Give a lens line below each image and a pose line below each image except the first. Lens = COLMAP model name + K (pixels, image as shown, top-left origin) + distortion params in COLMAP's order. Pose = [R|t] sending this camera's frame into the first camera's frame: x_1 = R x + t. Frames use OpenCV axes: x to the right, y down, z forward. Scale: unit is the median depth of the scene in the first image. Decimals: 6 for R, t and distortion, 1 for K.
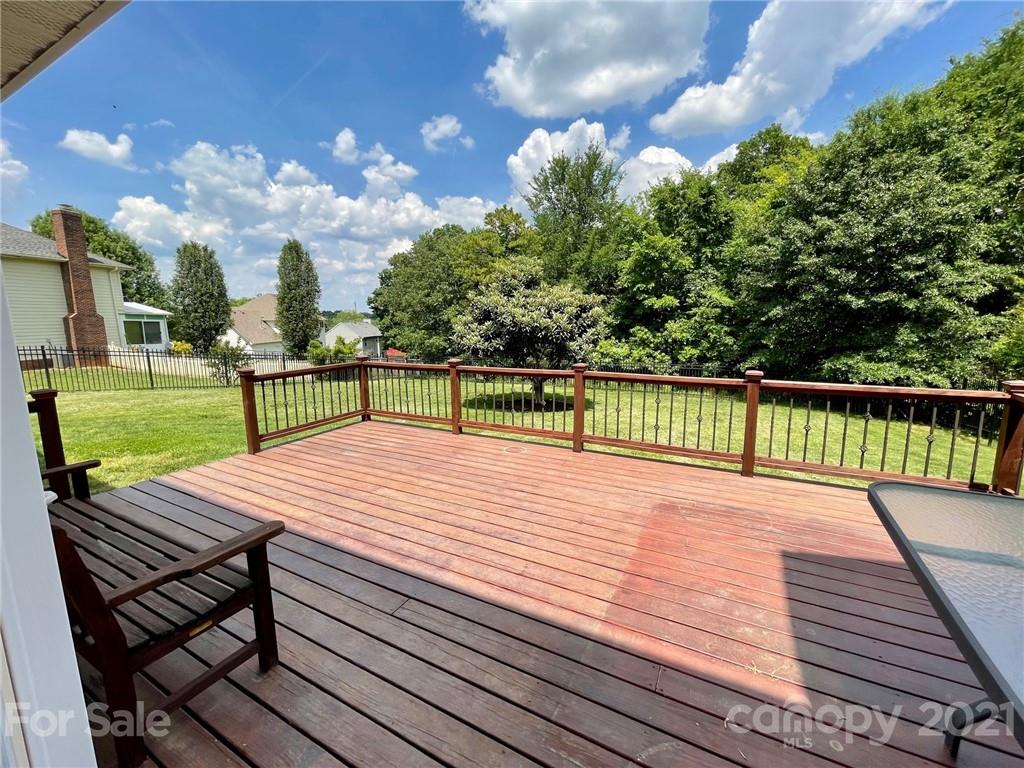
lens RADIAL K [[412.0, 0, 512.0], [0, 412.0, 384.0], [0, 0, 1]] dist [-0.001312, -0.000249]
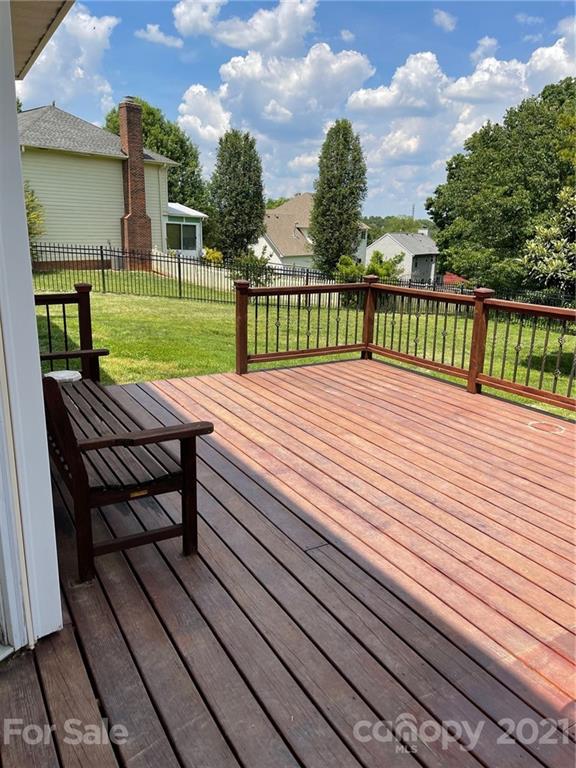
lens RADIAL K [[583.0, 0, 288.0], [0, 583.0, 384.0], [0, 0, 1]] dist [0.064190, -0.081444]
pose [[0.846268, 0.163061, -0.507190, 0.099388], [-0.111748, 0.985161, 0.130271, 0.006926], [0.520906, -0.053567, 0.851932, -0.044753]]
